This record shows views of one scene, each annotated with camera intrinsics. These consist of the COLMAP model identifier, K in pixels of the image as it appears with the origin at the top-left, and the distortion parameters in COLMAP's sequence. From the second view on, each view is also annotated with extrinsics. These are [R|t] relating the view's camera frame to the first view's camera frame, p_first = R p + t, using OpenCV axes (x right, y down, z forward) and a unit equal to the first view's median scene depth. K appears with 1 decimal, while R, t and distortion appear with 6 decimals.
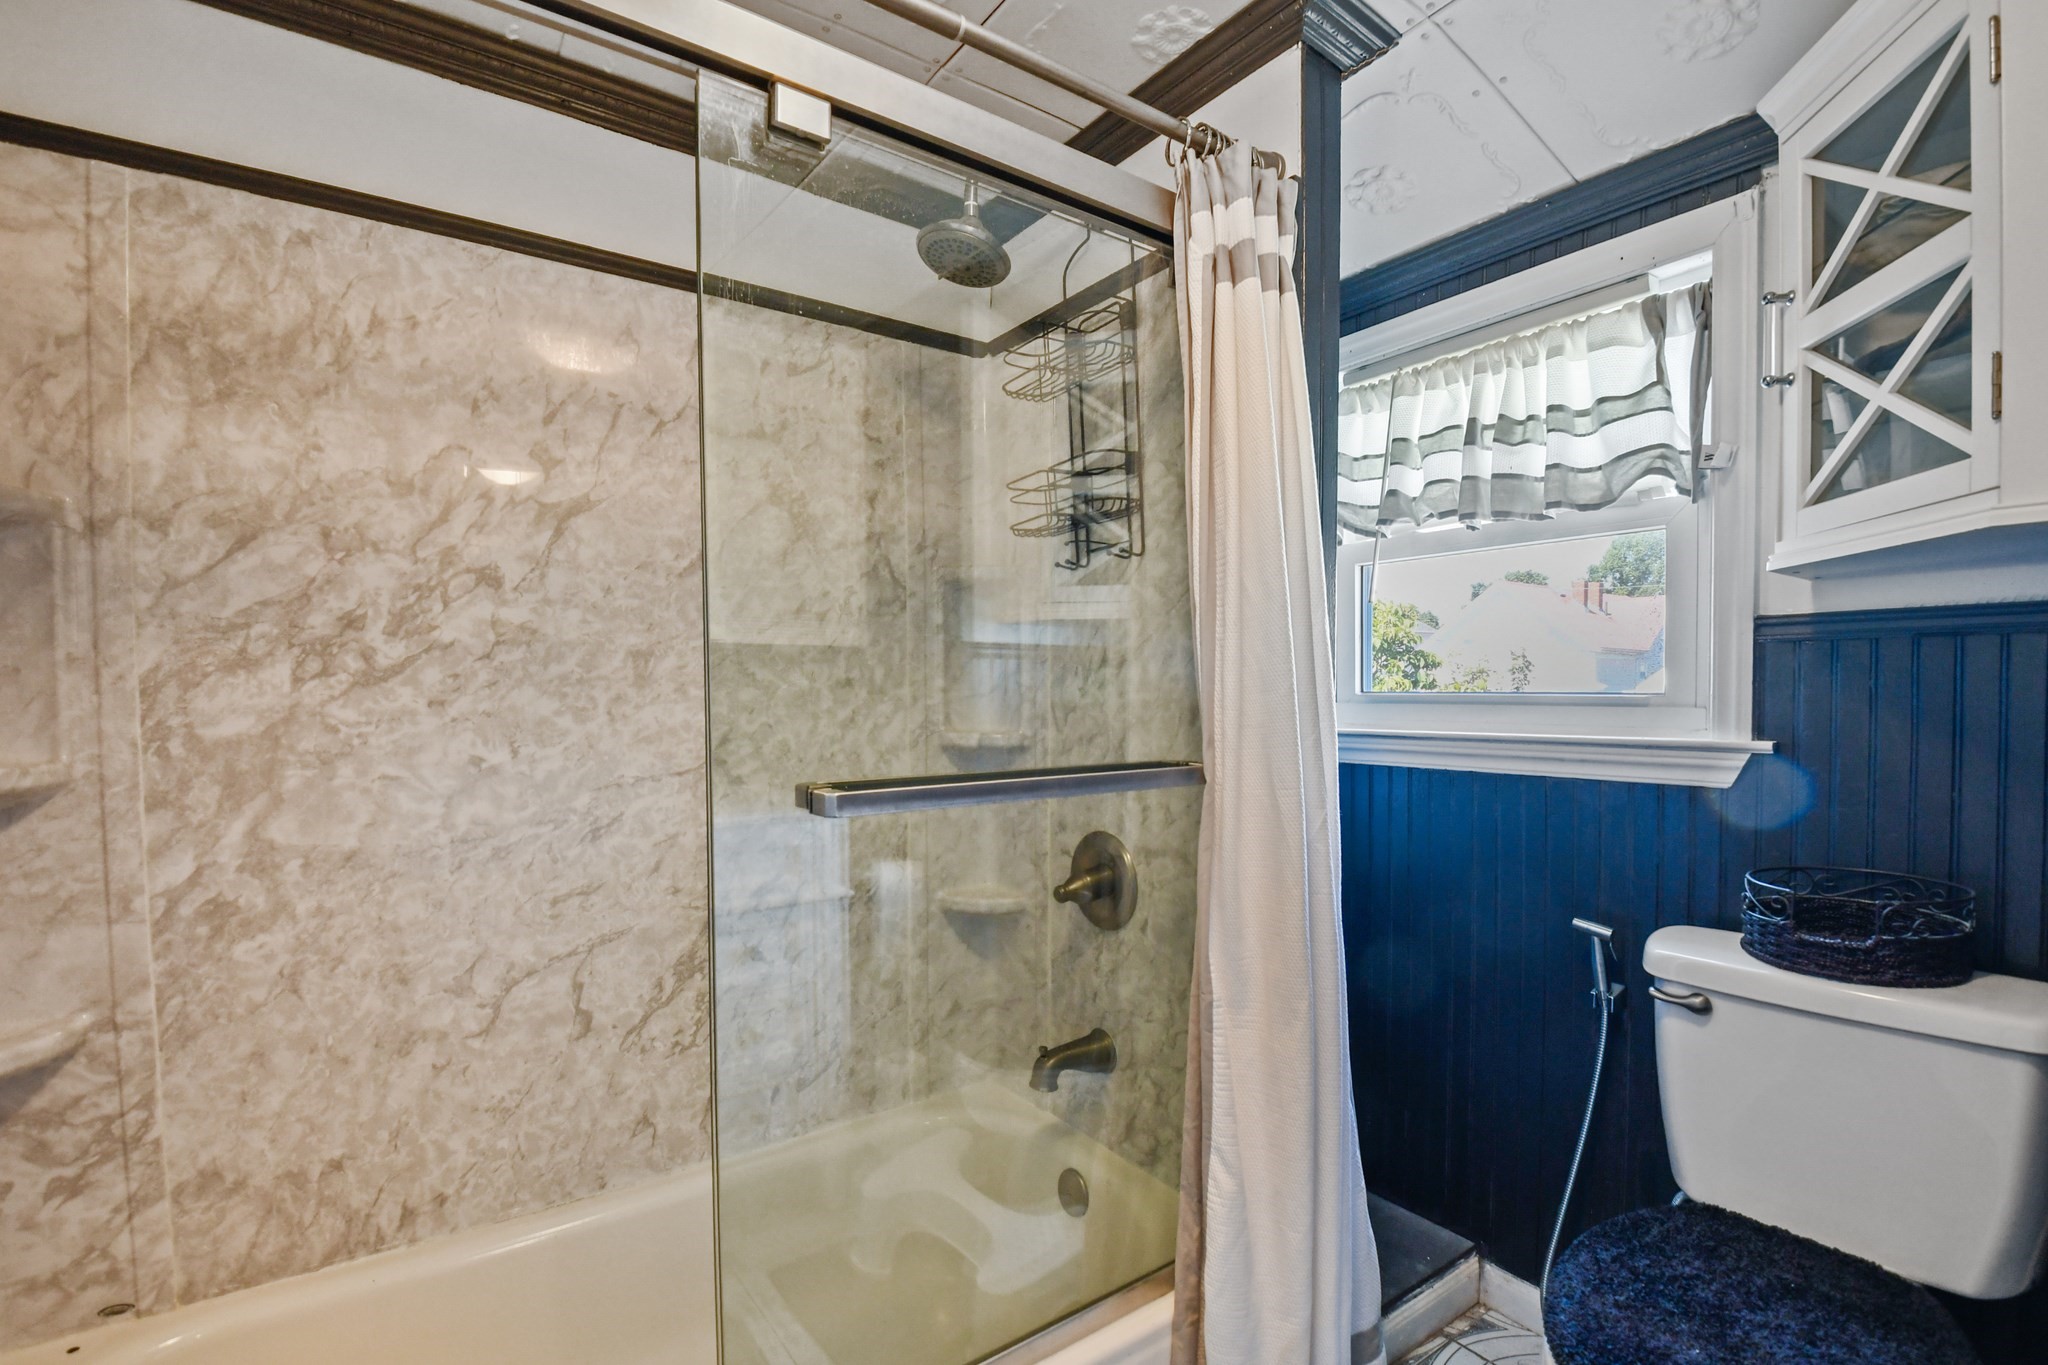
lens RADIAL K [[958.0, 0, 1019.1], [0, 958.0, 720.6], [0, 0, 1]] dist [-0.001572, -0.000533]
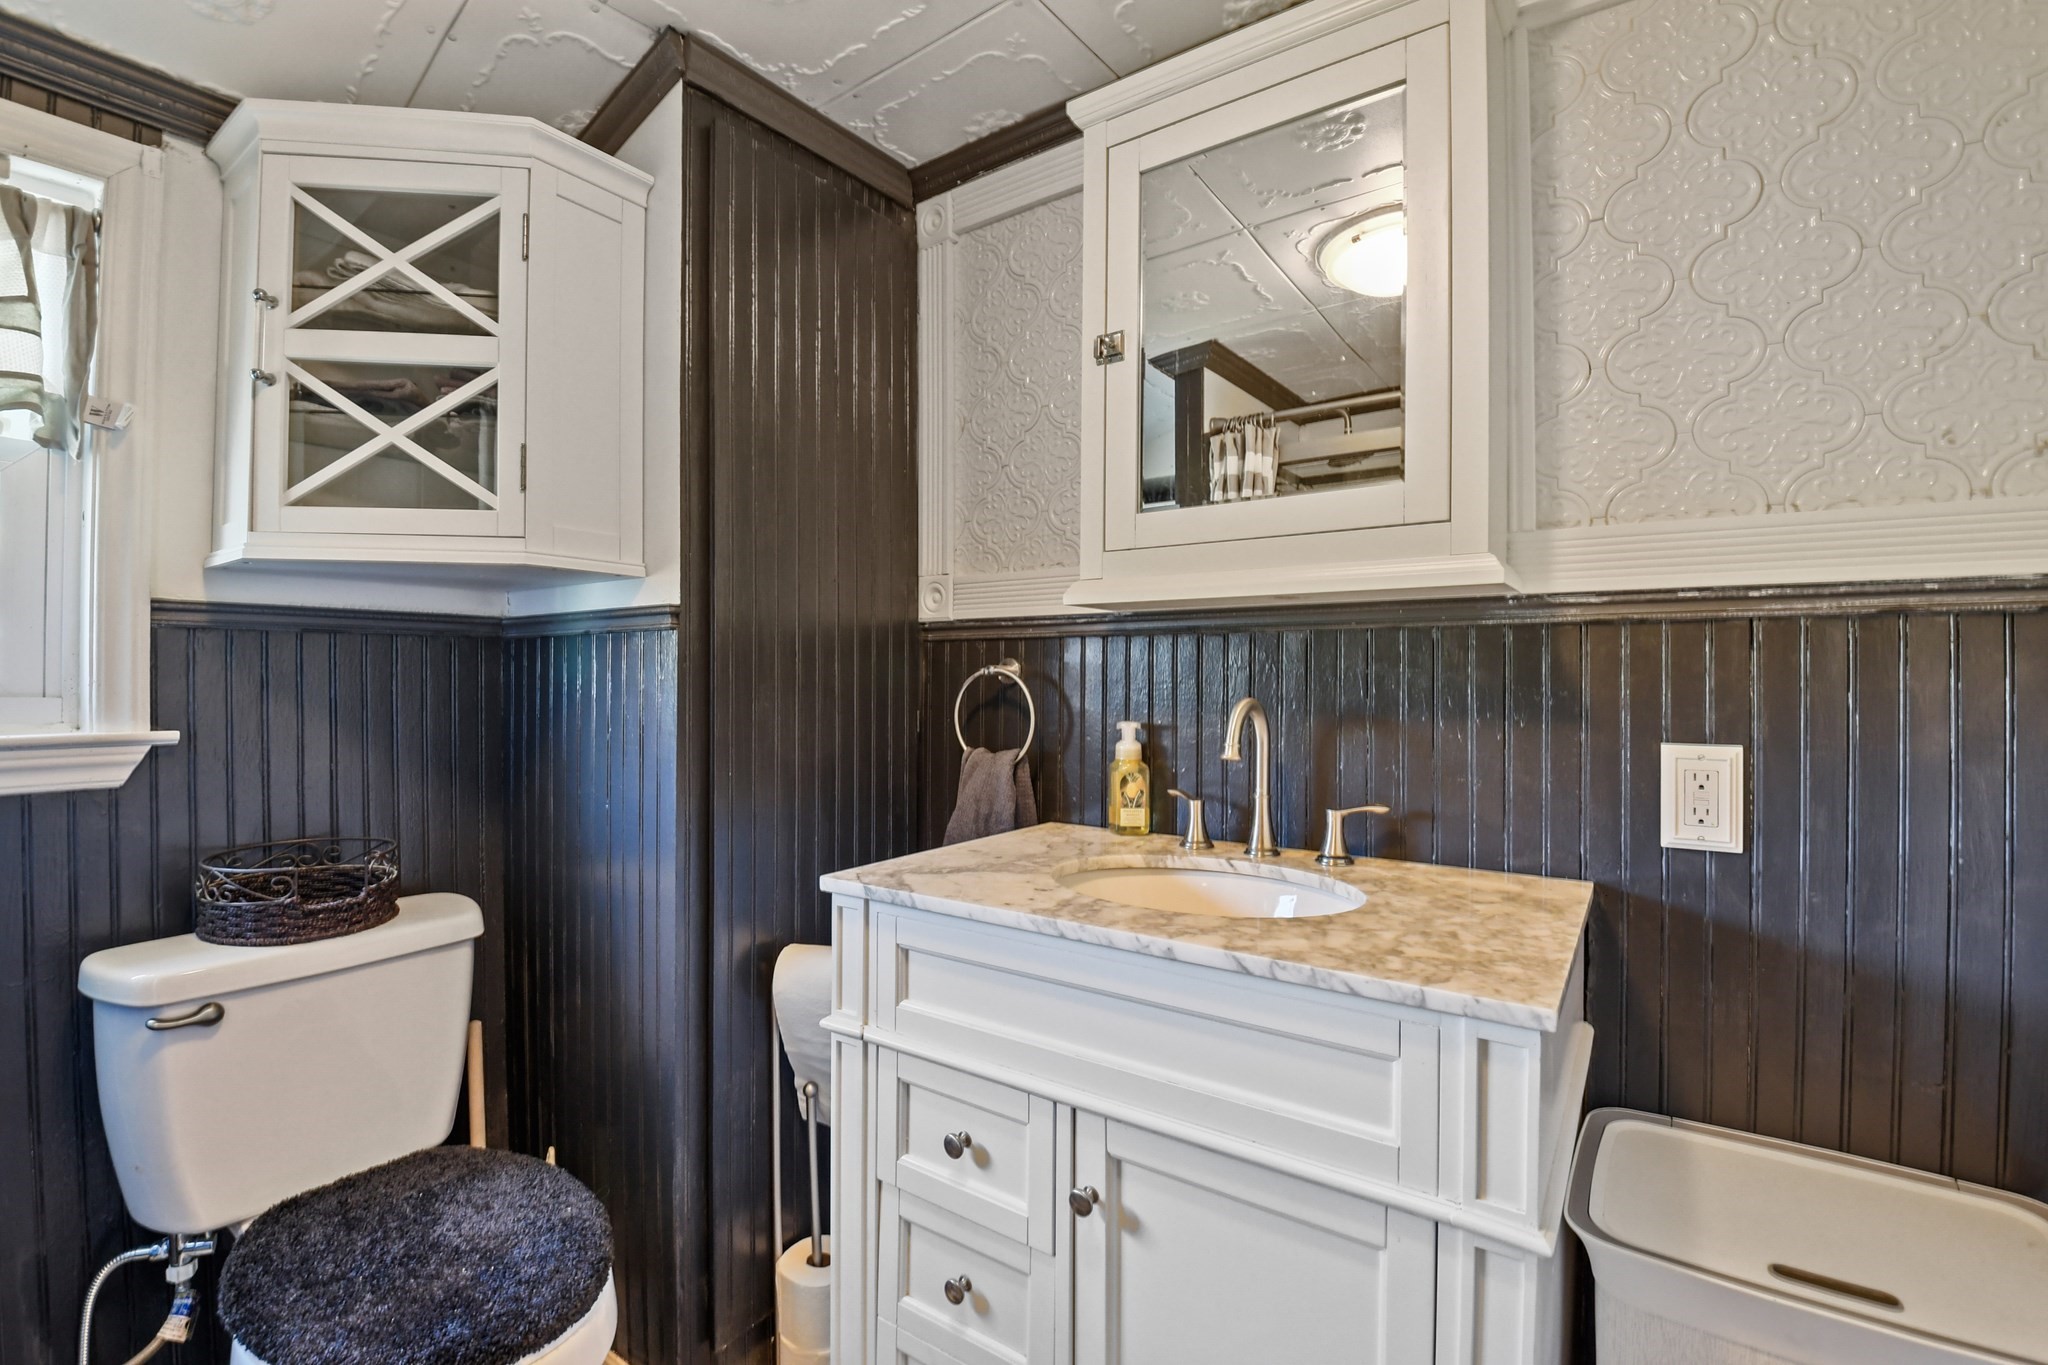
lens RADIAL K [[923.1, 0, 1024.0], [0, 923.1, 682.5], [0, 0, 1]] dist [-0.001222, -0.012271]
pose [[-0.315028, 0.004115, 0.949073, -0.395784], [0.027110, 0.999622, 0.004664, -0.009216], [-0.948695, 0.027199, -0.315021, 0.543698]]
